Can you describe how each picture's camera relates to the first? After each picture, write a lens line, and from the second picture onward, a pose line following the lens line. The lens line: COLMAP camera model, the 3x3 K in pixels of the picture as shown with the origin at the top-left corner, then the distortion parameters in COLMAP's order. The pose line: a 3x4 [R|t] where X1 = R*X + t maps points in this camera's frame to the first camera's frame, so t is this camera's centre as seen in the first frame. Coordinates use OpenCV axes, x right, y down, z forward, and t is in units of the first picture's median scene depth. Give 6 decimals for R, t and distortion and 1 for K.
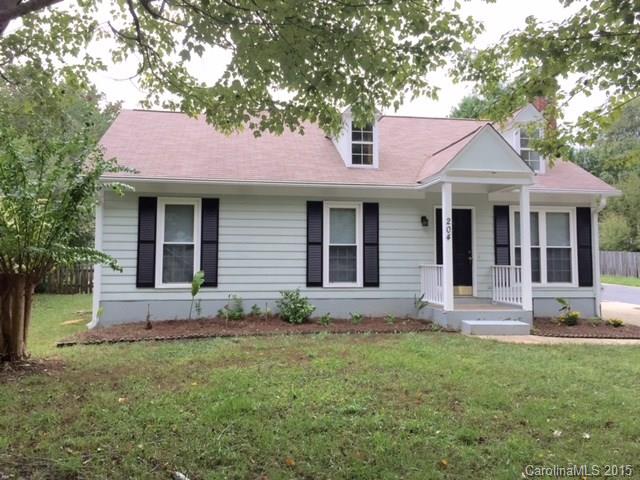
lens RADIAL K [[470.4, 0, 319.7], [0, 470.4, 256.2], [0, 0, 1]] dist [0.004378, 0.001246]
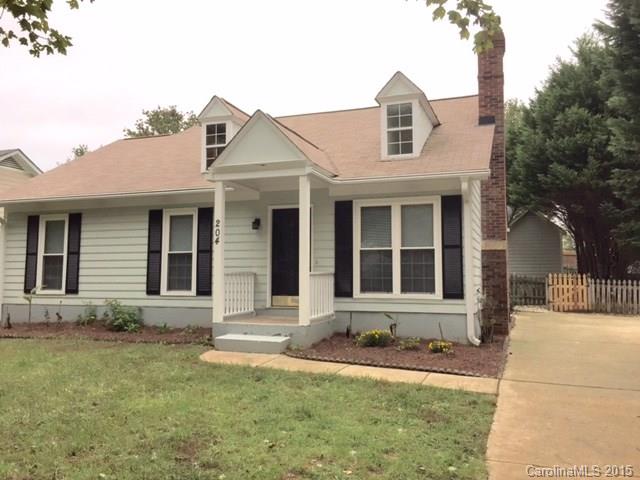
lens RADIAL K [[544.9, 0, 320.0], [0, 544.9, 240.0], [0, 0, 1]] dist [0.067433, -0.113665]
pose [[0.887978, -0.034304, -0.458604, 0.841303], [0.015413, 0.998874, -0.044874, 0.006064], [0.459627, 0.032779, 0.887507, 0.117255]]
